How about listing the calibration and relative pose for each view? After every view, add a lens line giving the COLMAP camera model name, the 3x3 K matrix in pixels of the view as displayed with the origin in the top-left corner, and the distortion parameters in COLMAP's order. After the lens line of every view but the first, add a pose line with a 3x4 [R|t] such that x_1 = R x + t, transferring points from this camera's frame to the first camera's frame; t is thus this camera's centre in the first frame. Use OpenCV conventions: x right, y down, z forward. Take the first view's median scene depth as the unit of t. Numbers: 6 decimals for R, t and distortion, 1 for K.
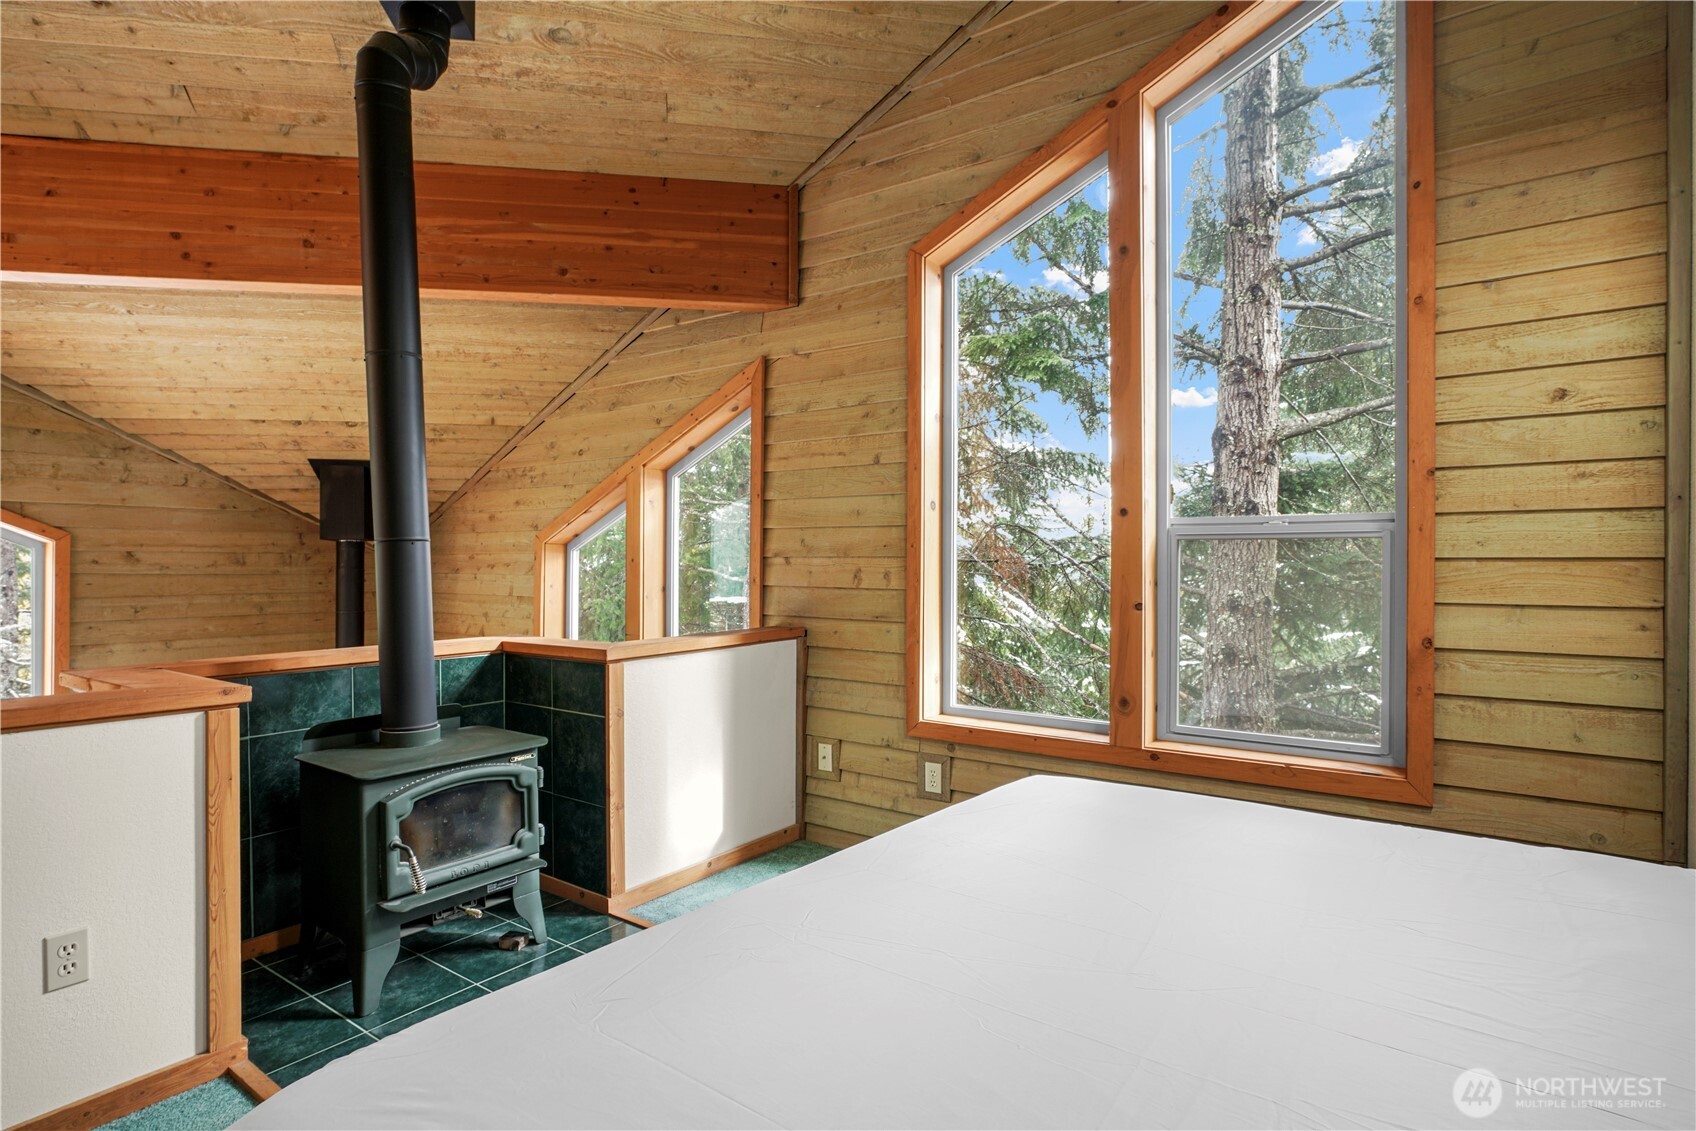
lens RADIAL K [[894.4, 0, 848.0], [0, 894.4, 565.5], [0, 0, 1]] dist [-0.003443, 0.024514]
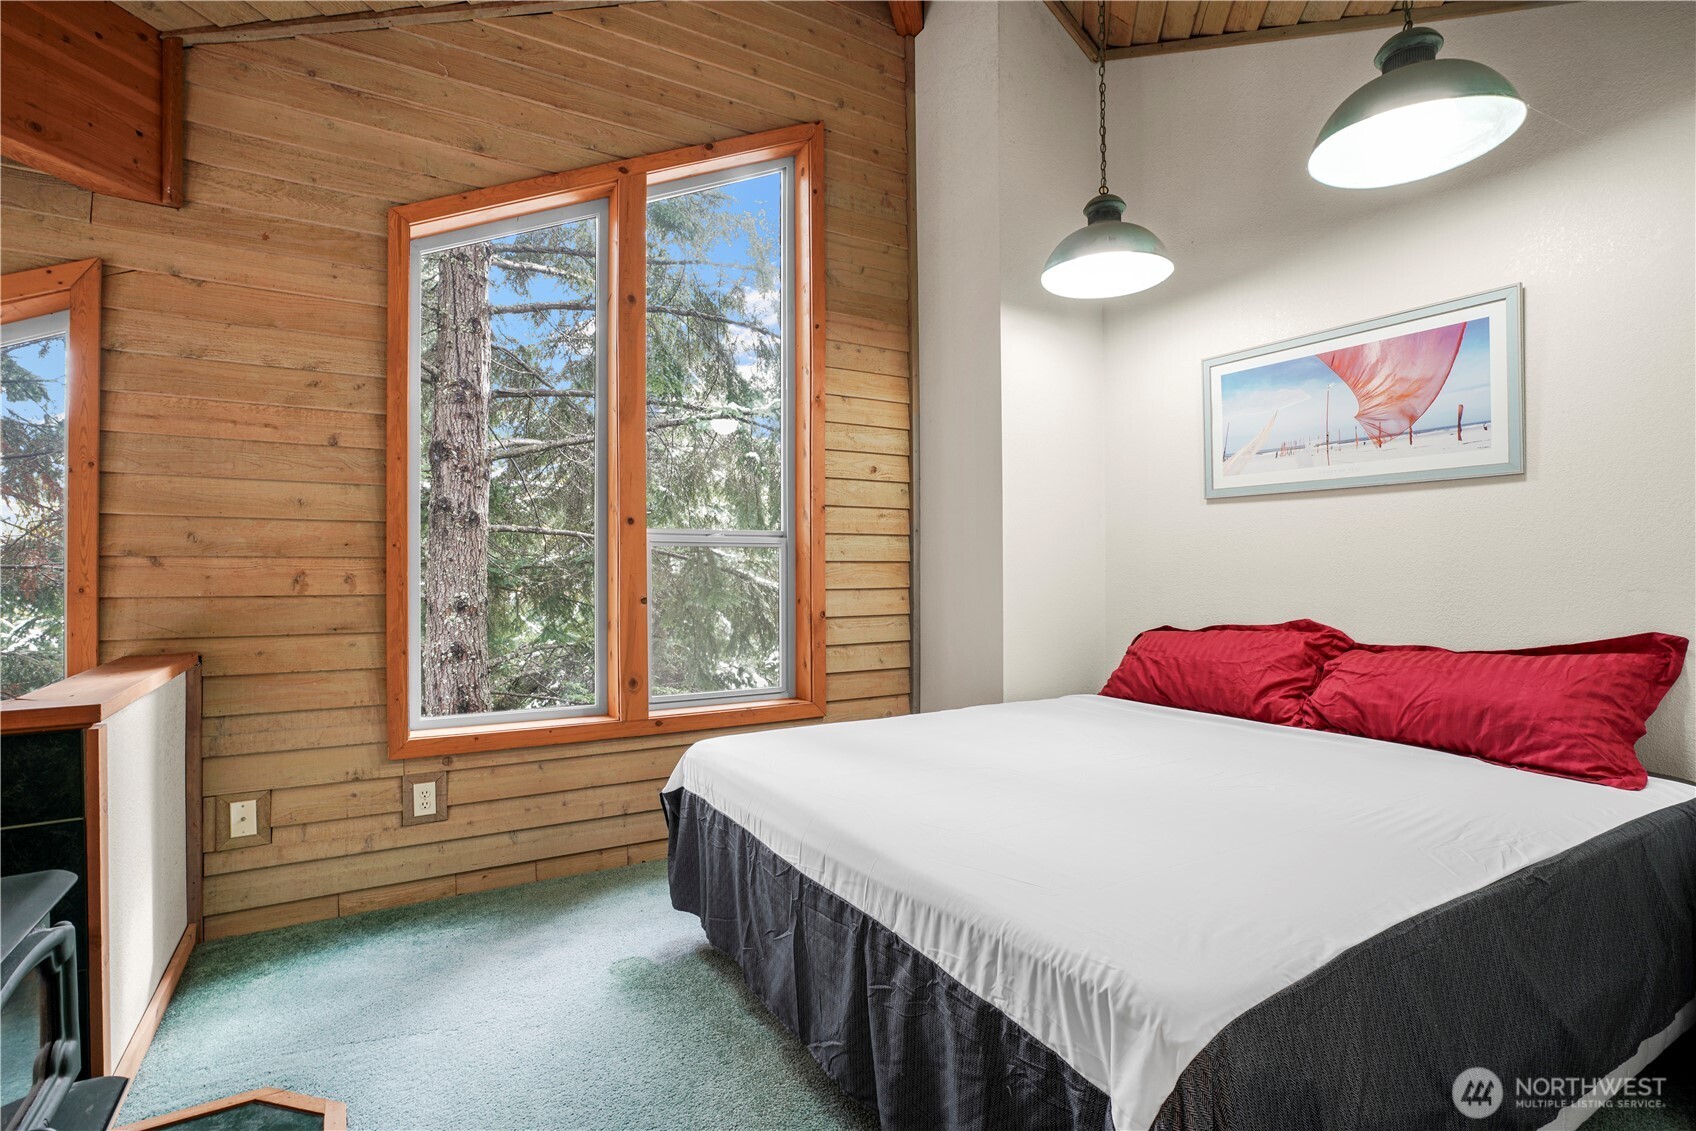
lens RADIAL K [[828.1, 0, 846.5], [0, 828.1, 572.5], [0, 0, 1]] dist [0.000337, 0.020119]
pose [[0.418021, -0.005431, 0.908421, -0.445509], [0.006662, 0.999974, 0.002913, 0.005184], [-0.908413, 0.004834, 0.418046, 0.226480]]
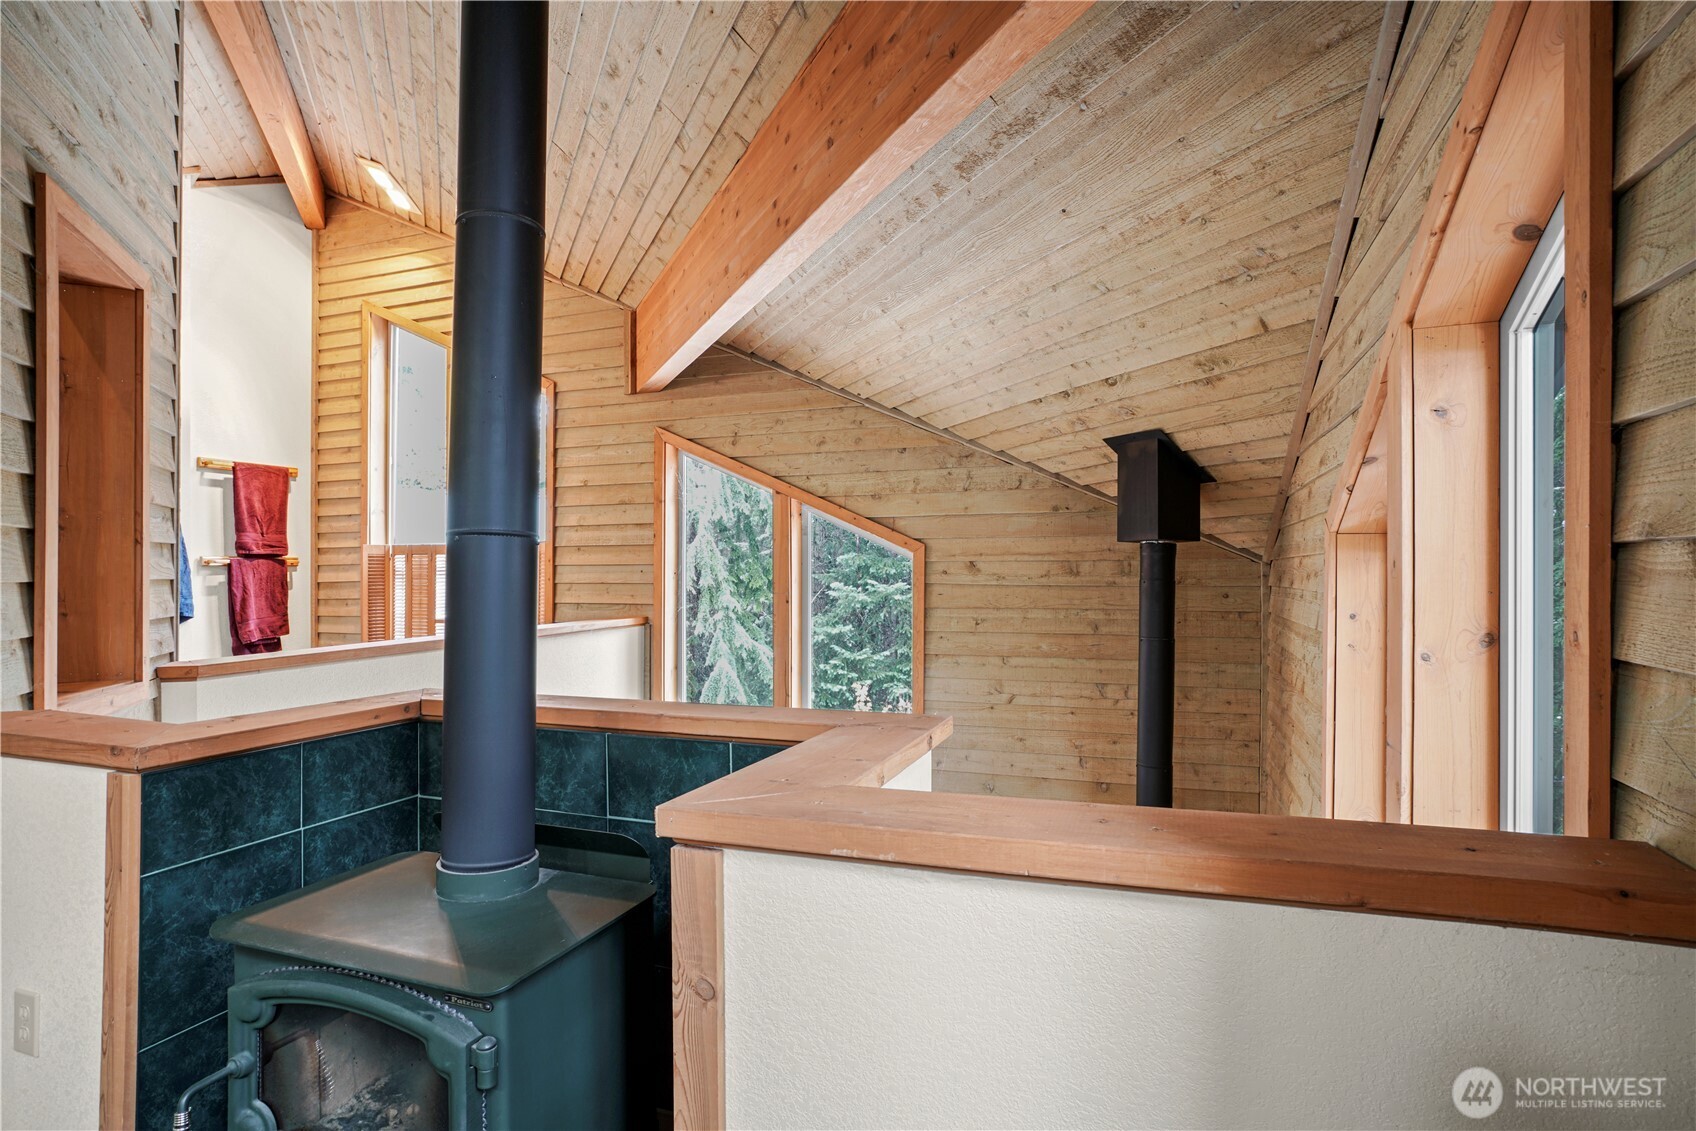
lens RADIAL K [[859.1, 0, 854.1], [0, 859.1, 571.7], [0, 0, 1]] dist [-0.024979, 0.000338]
pose [[0.259892, -0.003282, -0.965632, 0.074524], [0.001138, 0.999995, -0.003092, -0.001949], [0.965637, -0.000295, 0.259894, 0.758420]]
